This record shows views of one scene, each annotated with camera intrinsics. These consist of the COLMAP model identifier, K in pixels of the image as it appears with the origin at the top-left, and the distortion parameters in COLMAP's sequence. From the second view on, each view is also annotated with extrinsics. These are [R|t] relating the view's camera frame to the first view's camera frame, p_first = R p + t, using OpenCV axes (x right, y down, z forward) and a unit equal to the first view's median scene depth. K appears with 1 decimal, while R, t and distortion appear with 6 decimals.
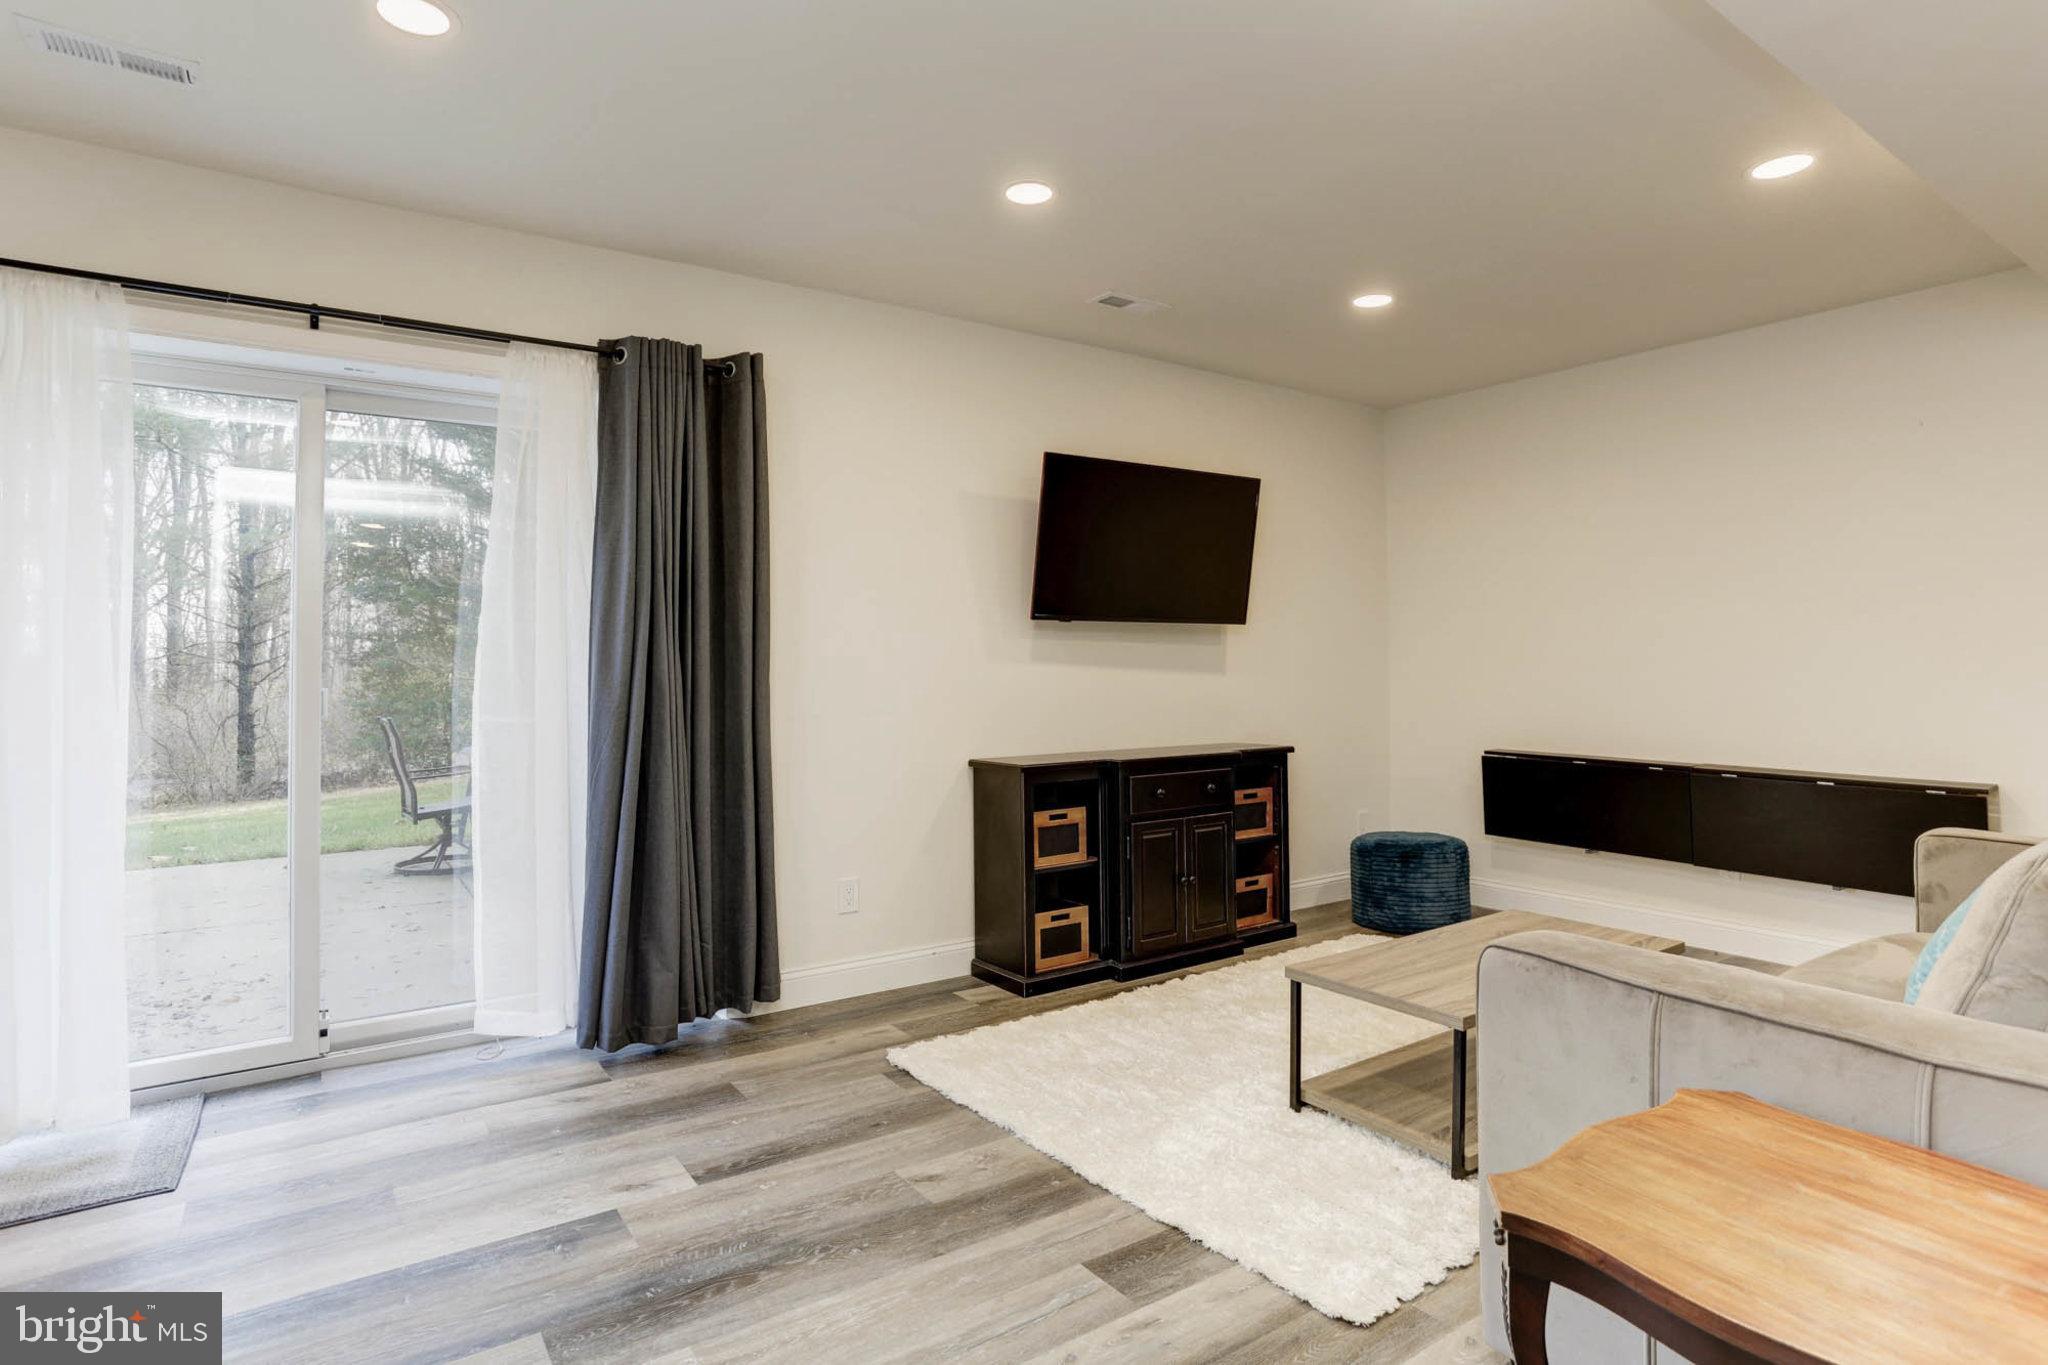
lens RADIAL K [[1045.8, 0, 1008.8], [0, 1045.8, 679.1], [0, 0, 1]] dist [-0.002902, -0.000333]
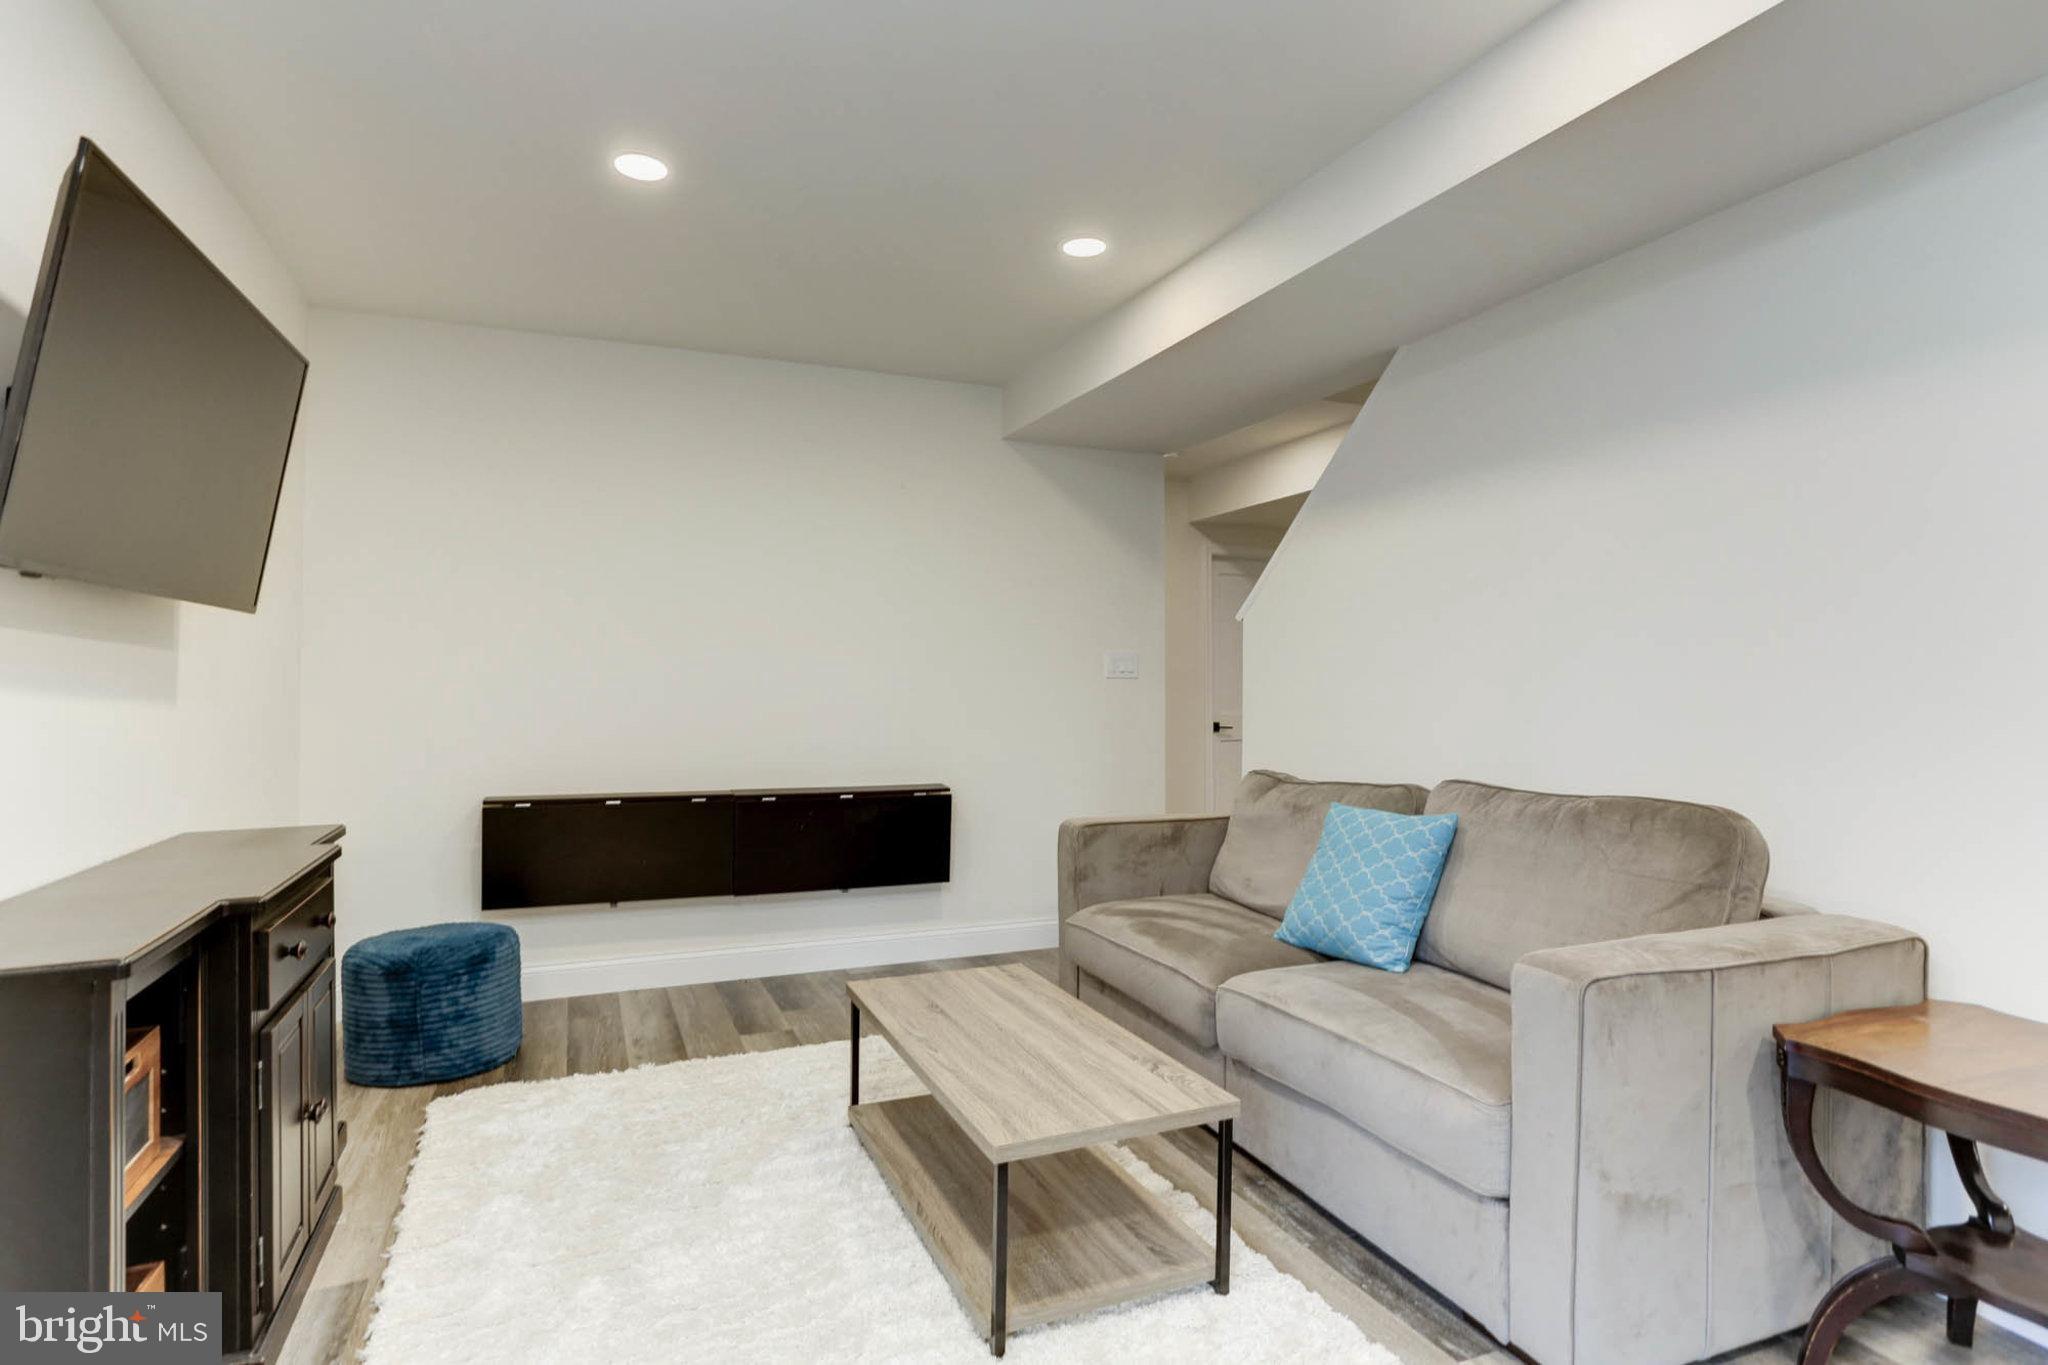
lens RADIAL K [[1045.8, 0, 1008.8], [0, 1045.8, 679.1], [0, 0, 1]] dist [-0.002902, -0.000333]
pose [[0.208690, 0.015093, 0.977865, -0.404669], [0.005958, 0.999843, -0.016704, -0.010363], [-0.977964, 0.009312, 0.208567, 0.887842]]
